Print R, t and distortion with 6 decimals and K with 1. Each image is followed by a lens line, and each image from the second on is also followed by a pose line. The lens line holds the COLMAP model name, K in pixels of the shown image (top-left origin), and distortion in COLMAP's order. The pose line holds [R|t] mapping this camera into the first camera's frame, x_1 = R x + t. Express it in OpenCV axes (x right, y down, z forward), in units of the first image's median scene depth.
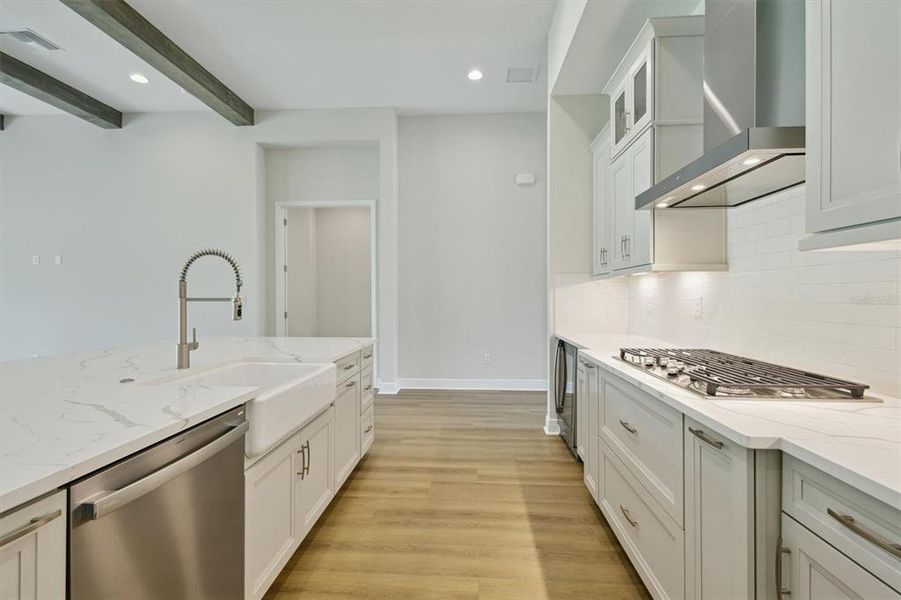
lens RADIAL K [[414.9, 0, 448.5], [0, 414.9, 298.1], [0, 0, 1]] dist [0.001748, 0.000338]
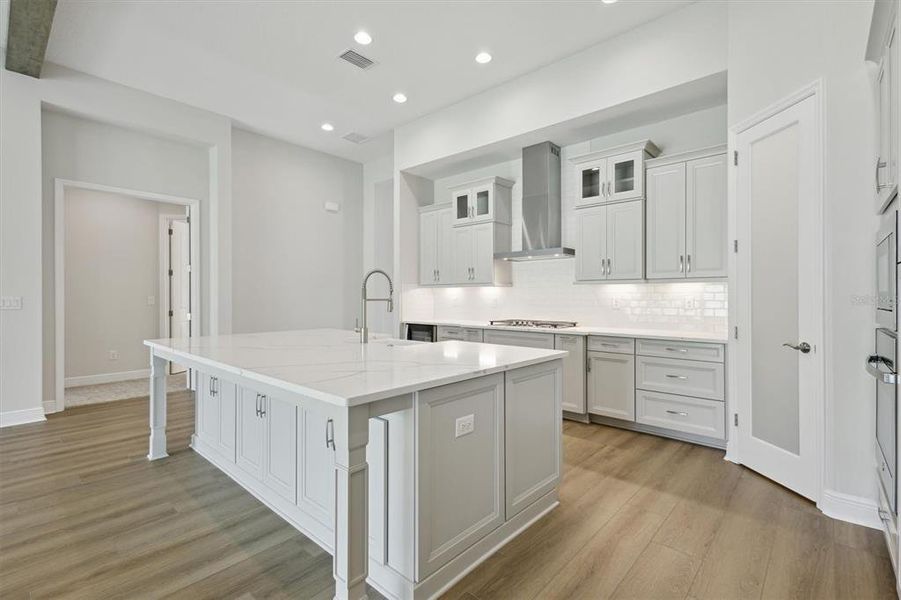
lens RADIAL K [[414.9, 0, 448.5], [0, 414.9, 298.1], [0, 0, 1]] dist [0.001748, 0.000338]
pose [[0.626759, -0.001910, 0.779211, -0.773869], [0.003913, 0.999992, -0.000696, -0.000054], [-0.779204, 0.003486, 0.626761, -0.117048]]
